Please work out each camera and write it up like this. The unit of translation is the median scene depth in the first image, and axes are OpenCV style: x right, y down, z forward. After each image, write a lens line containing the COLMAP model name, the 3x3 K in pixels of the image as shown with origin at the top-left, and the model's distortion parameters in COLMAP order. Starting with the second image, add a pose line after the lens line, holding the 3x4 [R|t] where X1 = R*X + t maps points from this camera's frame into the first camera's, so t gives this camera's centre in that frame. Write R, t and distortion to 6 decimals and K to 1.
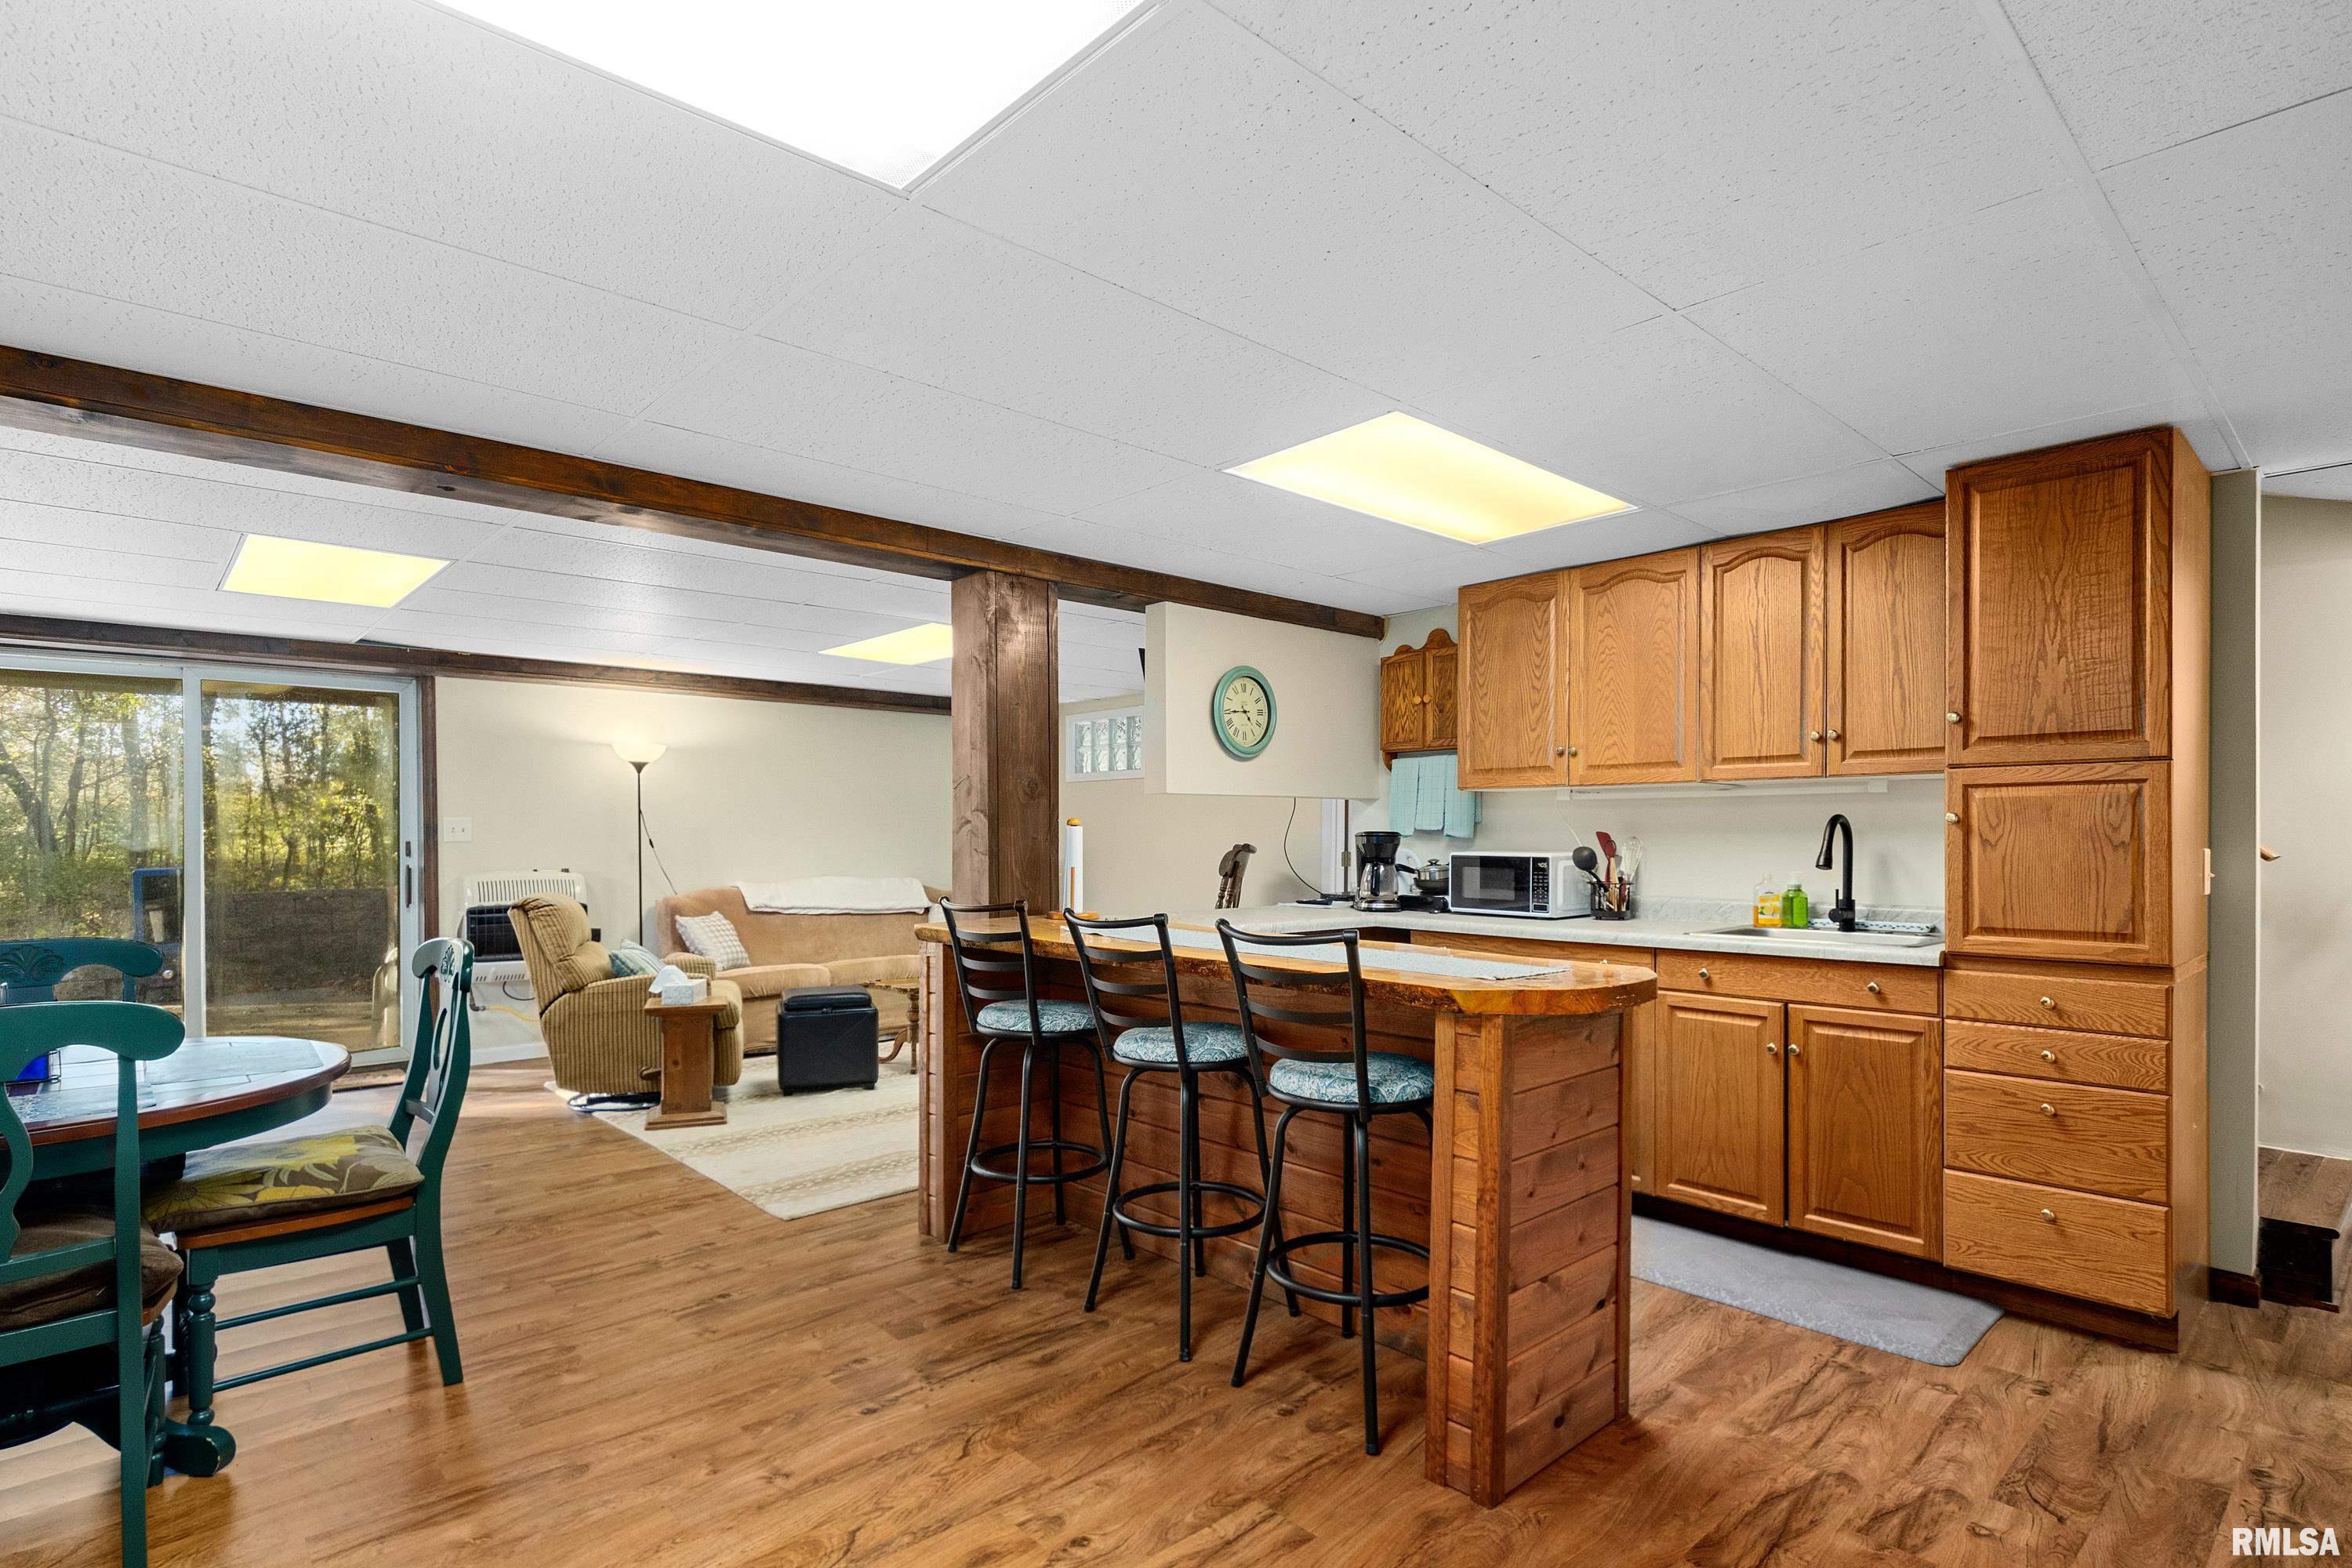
lens RADIAL K [[1182.8, 0, 1173.6], [0, 1182.8, 819.8], [0, 0, 1]] dist [-0.001374, -0.000154]
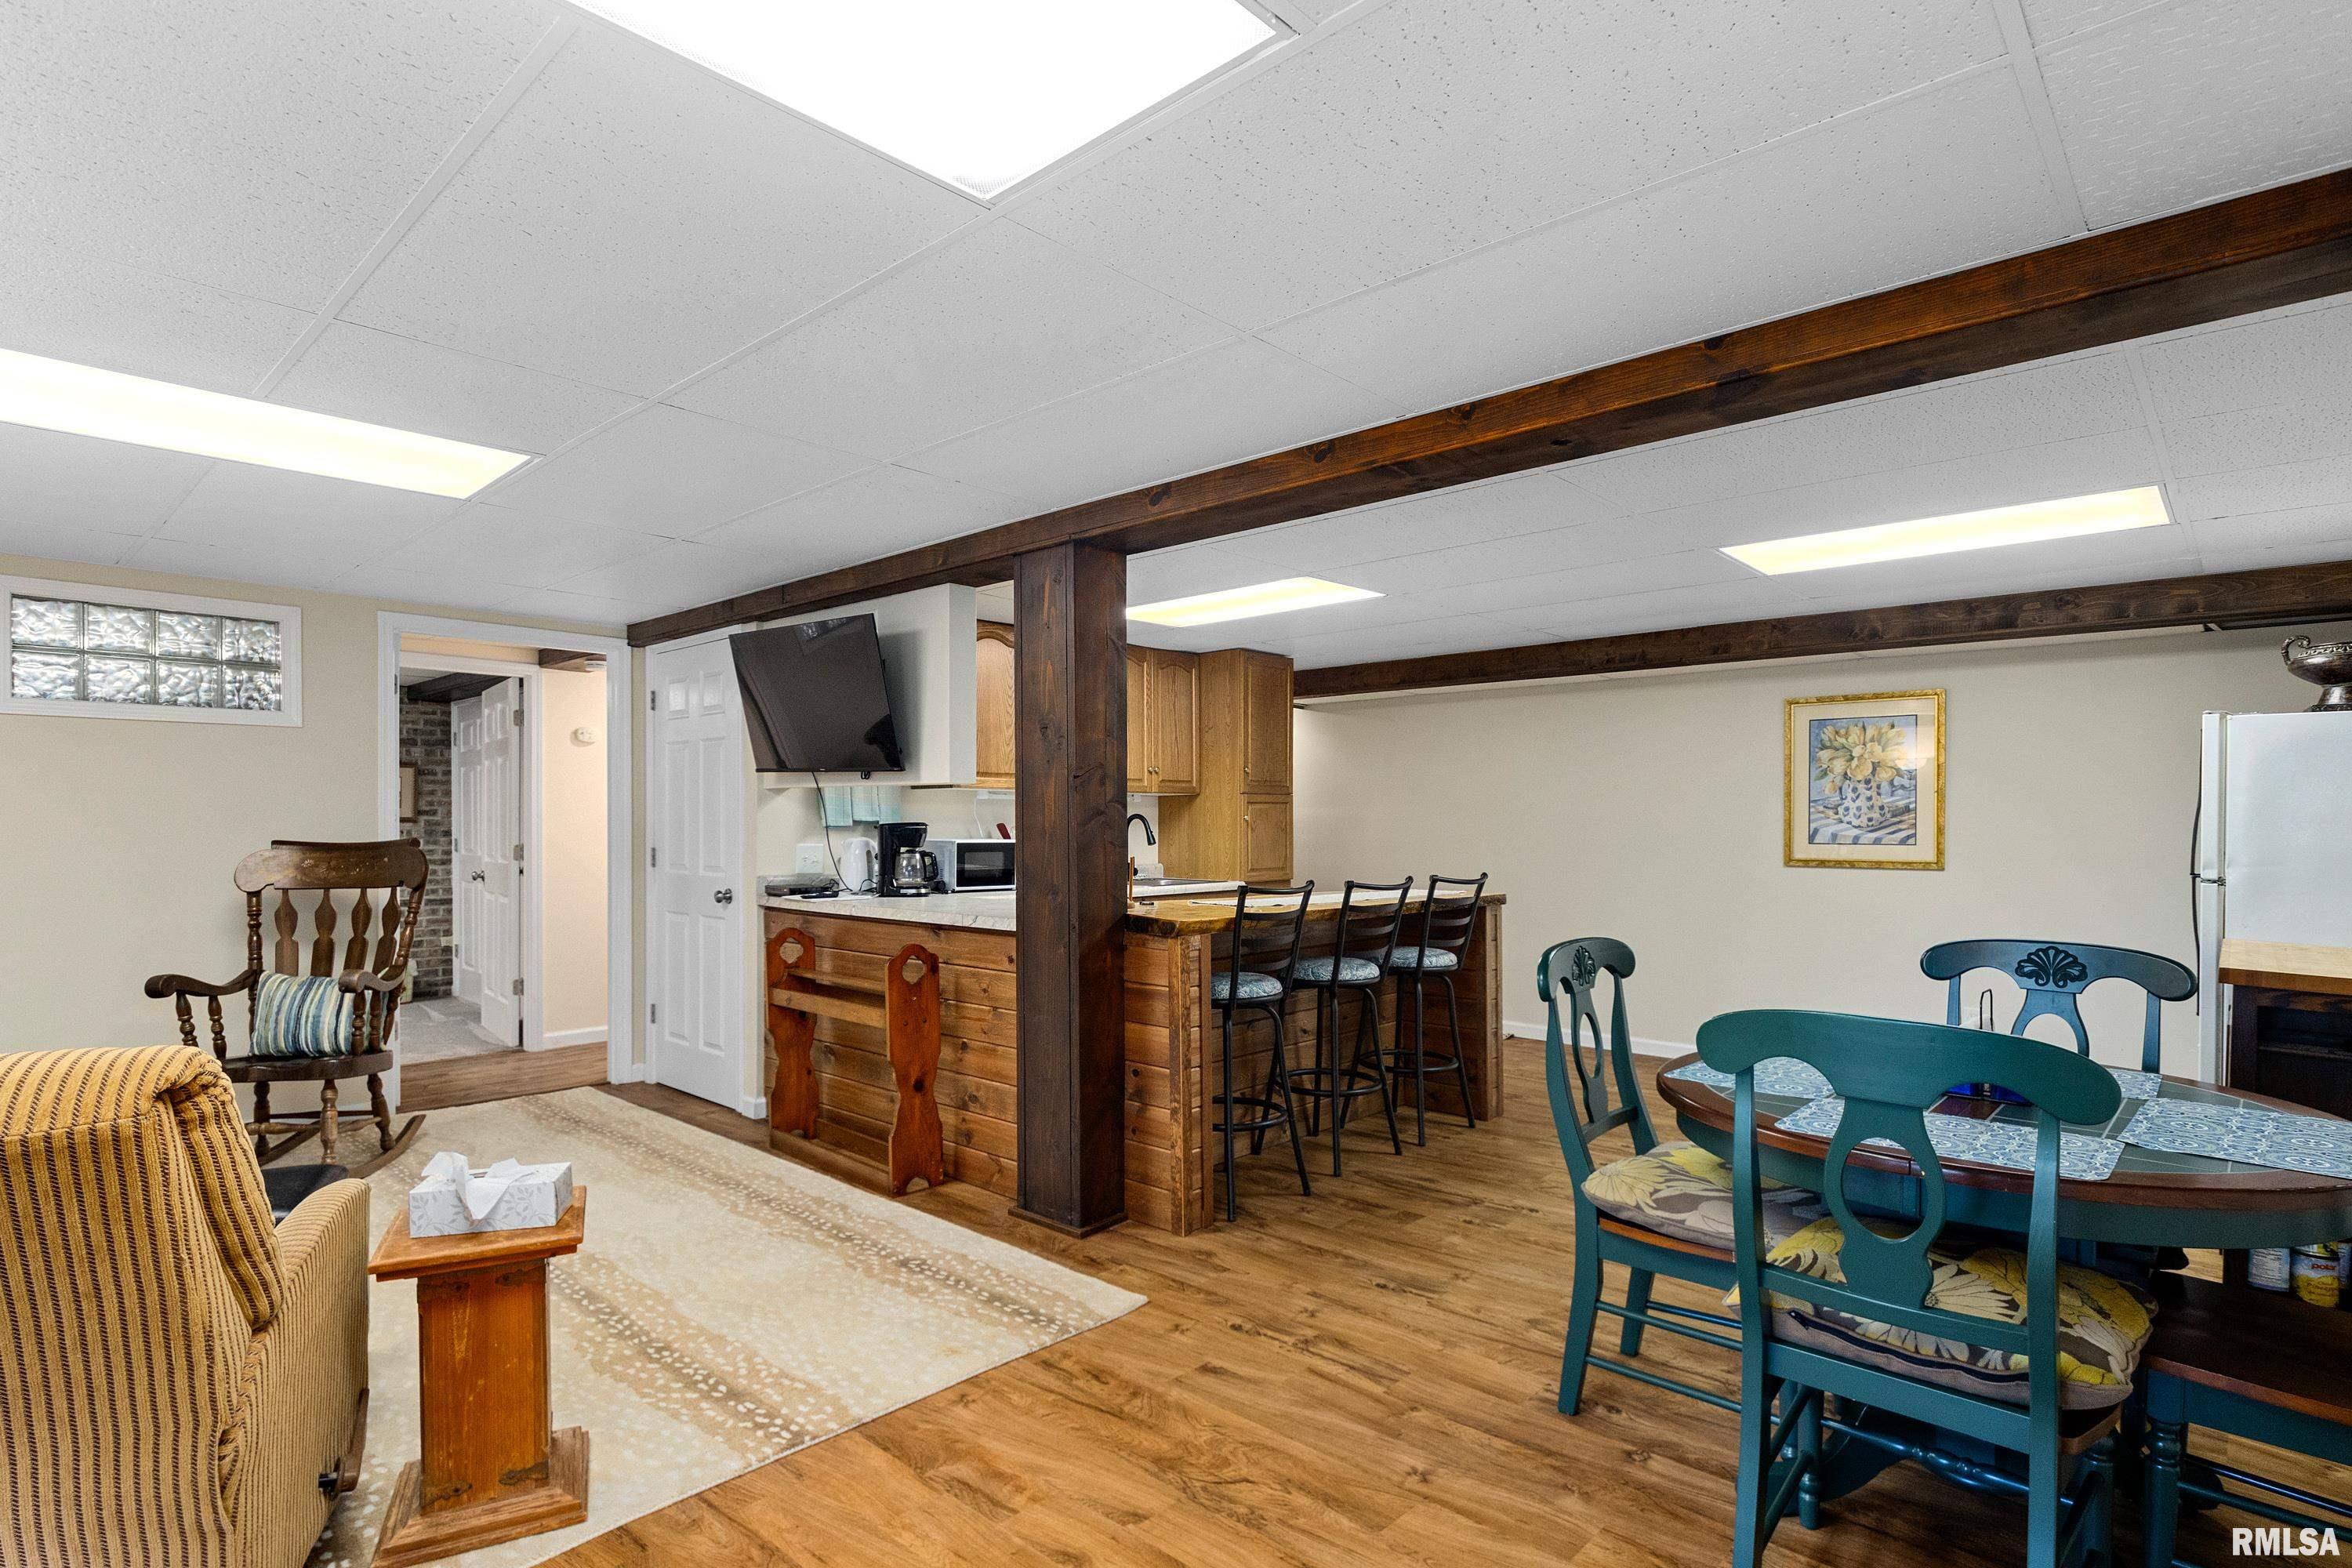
lens RADIAL K [[1182.8, 0, 1173.6], [0, 1182.8, 819.8], [0, 0, 1]] dist [-0.001374, -0.000154]
pose [[-0.061925, -0.008874, 0.998041, -1.286922], [-0.001716, 0.999960, 0.008785, -0.001409], [-0.998079, -0.001169, -0.061938, 1.166116]]
